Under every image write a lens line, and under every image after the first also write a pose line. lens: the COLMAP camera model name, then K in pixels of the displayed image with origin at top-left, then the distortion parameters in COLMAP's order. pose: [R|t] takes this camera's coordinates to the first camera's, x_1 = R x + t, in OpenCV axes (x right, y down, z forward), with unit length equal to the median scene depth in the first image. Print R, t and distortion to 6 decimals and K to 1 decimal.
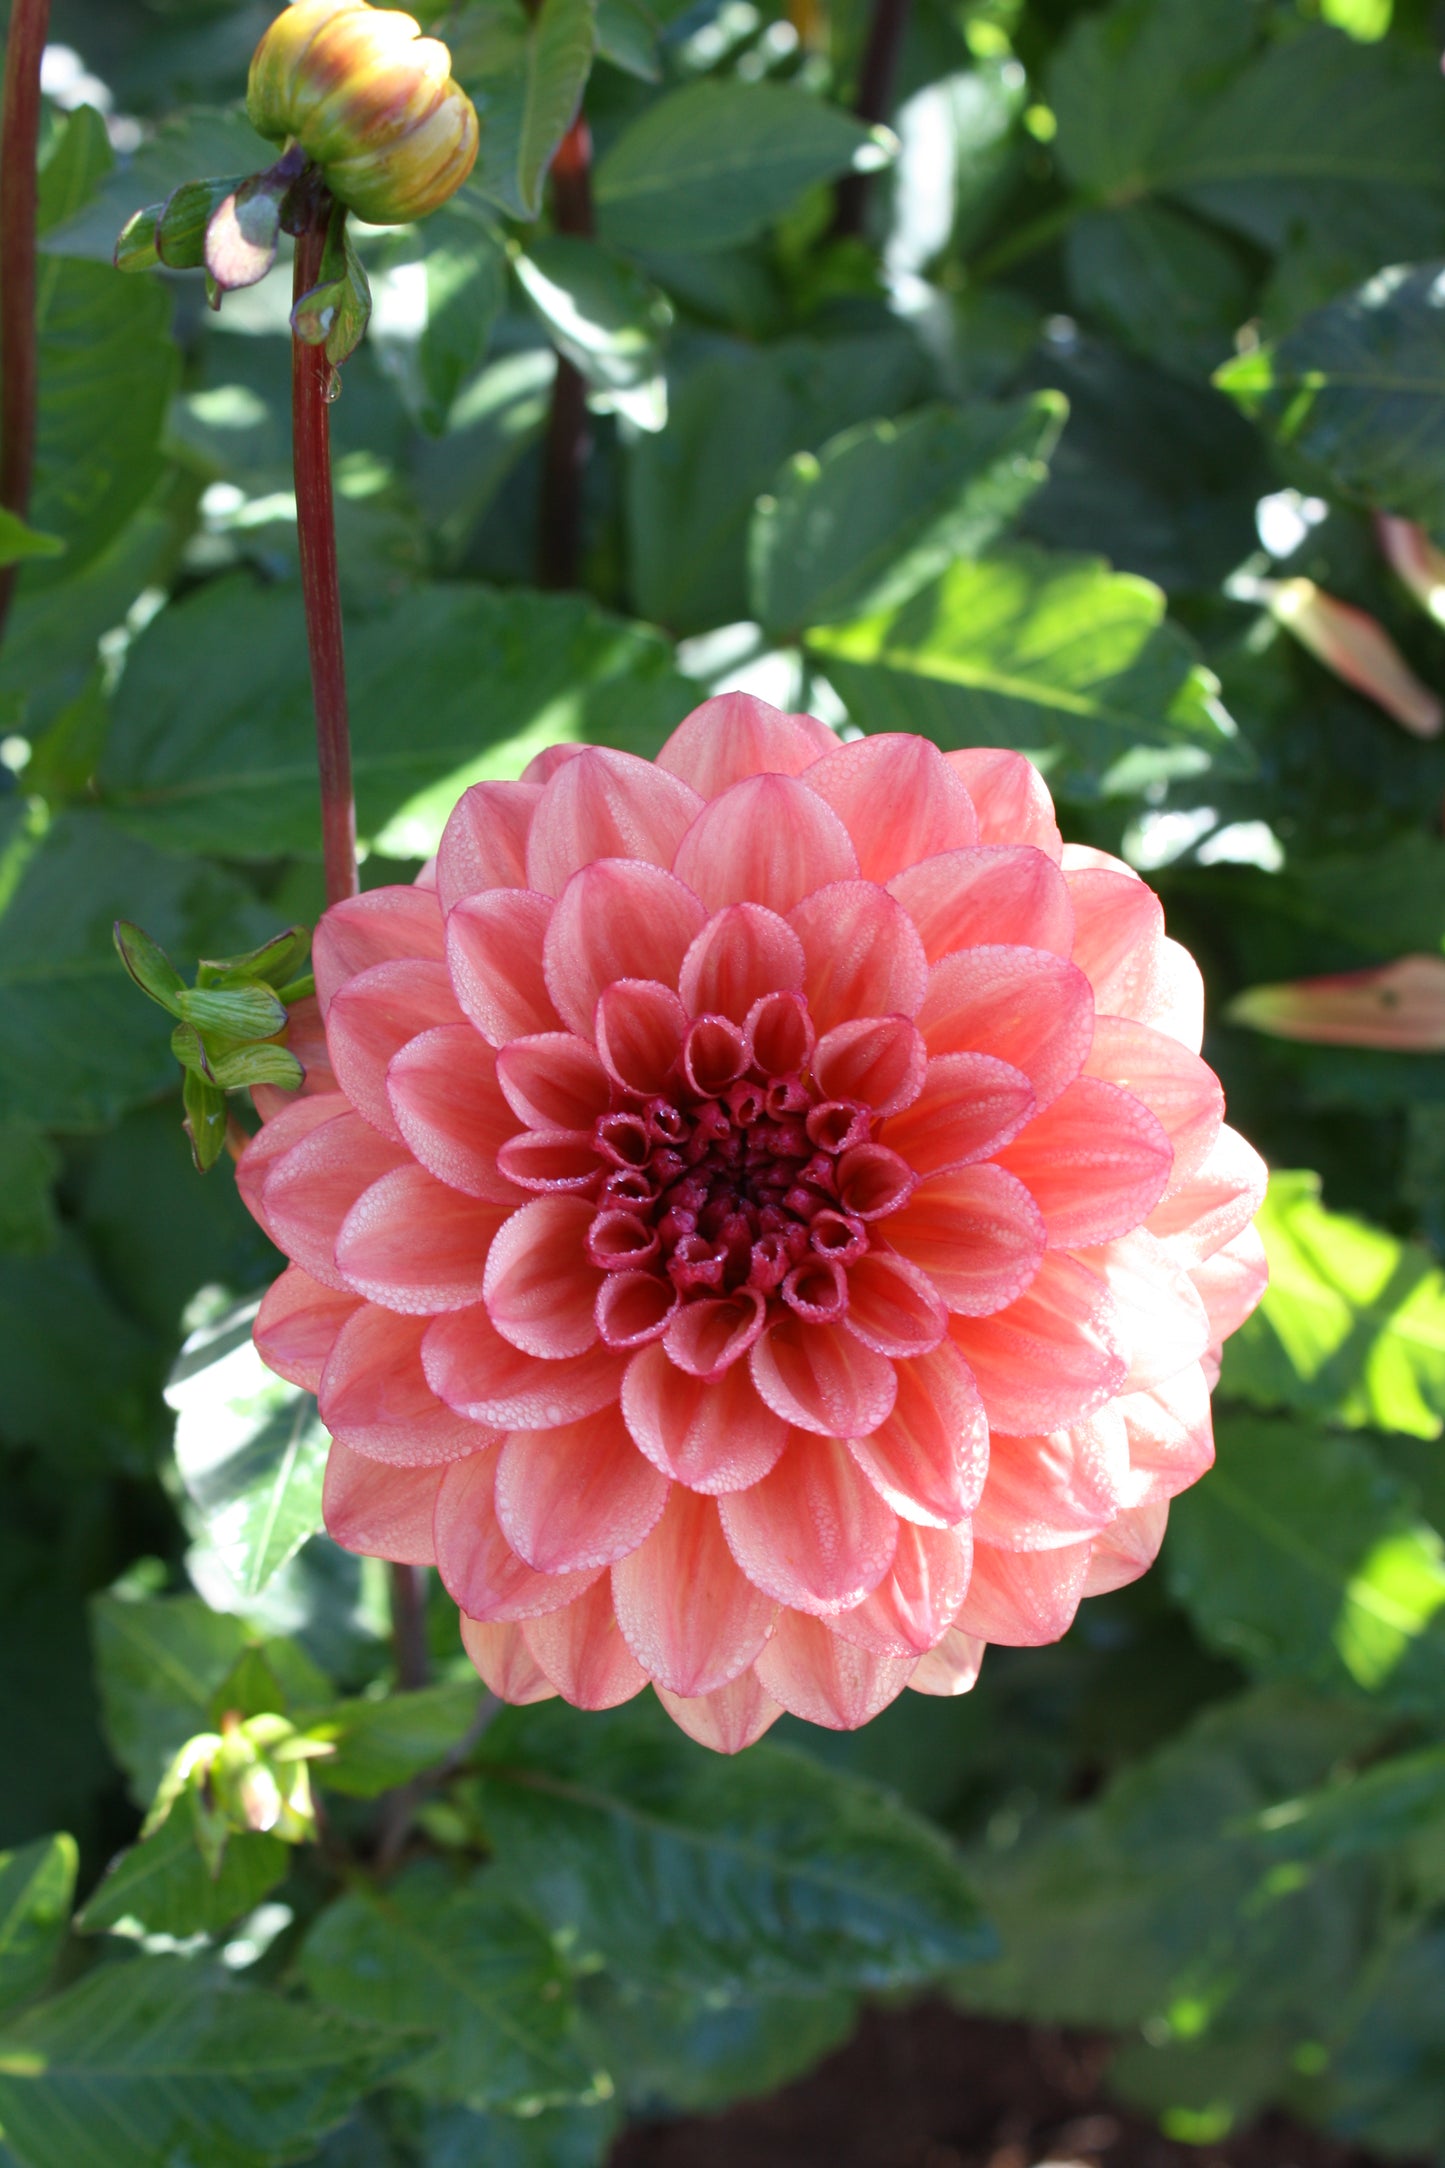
lens RADIAL K [[3463.7, 0, 723.9], [0, 3463.7, 1084.2], [0, 0, 1]] dist [-0.086923, 0.000000]
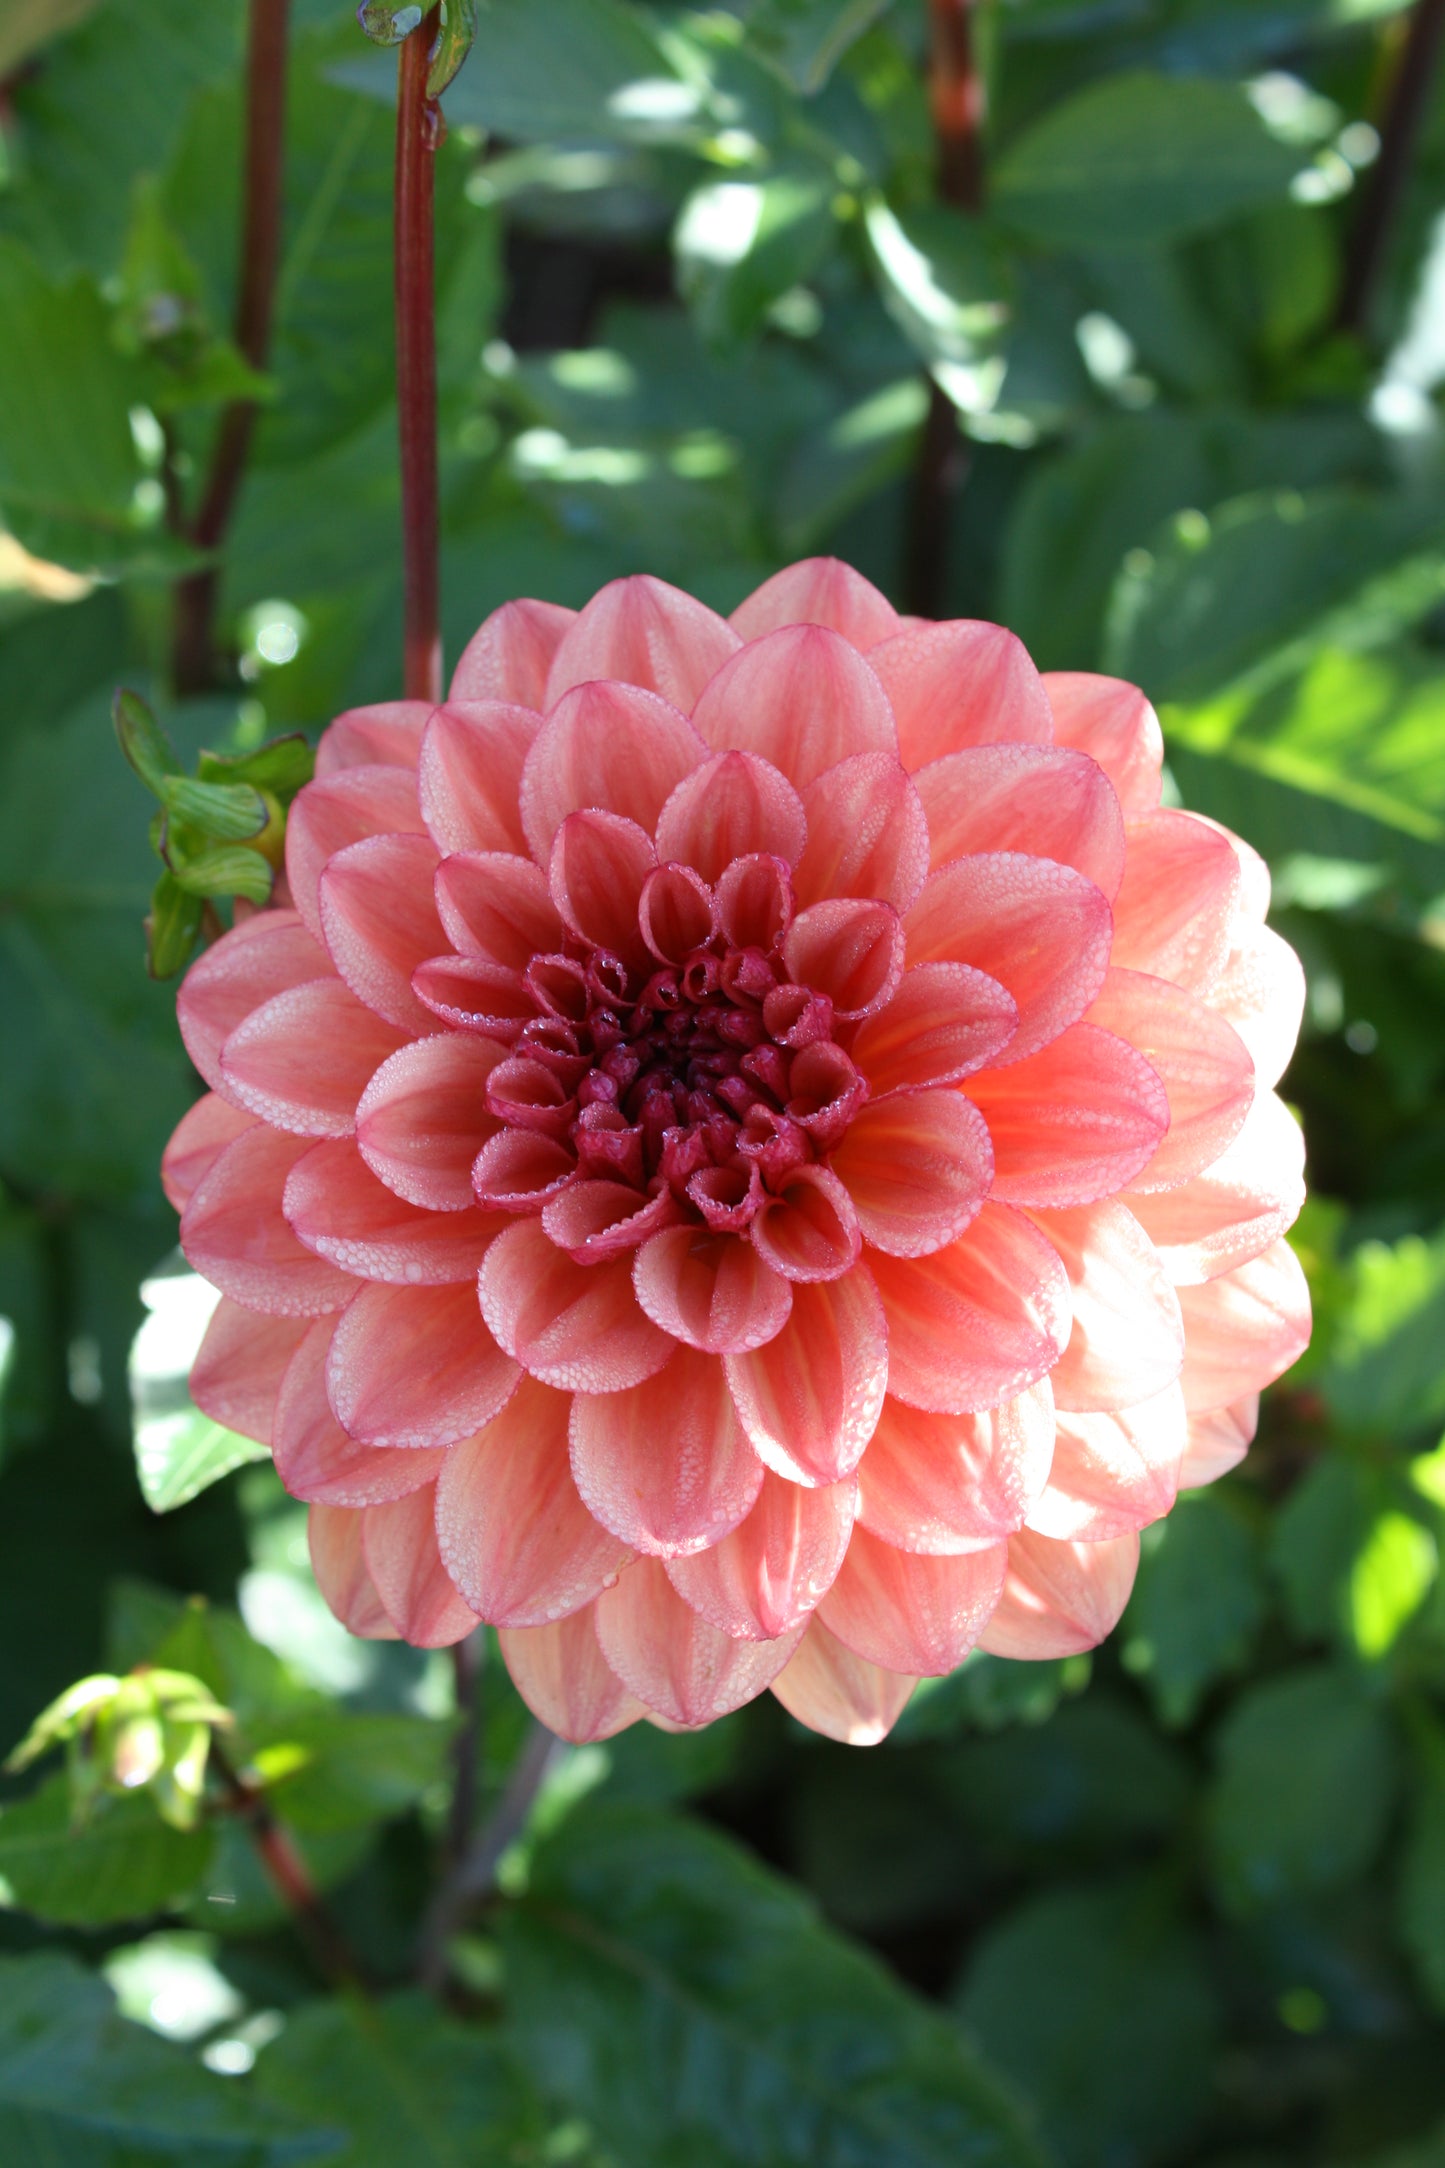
lens RADIAL K [[3920.5, 0, 715.9], [0, 3920.5, 1087.7], [0, 0, 1]] dist [-0.022274, 0.000000]
pose [[0.964402, 0.192041, -0.181796, 0.192661], [-0.209247, 0.974538, -0.080566, 0.110973], [0.161696, 0.115738, 0.980030, 0.025644]]
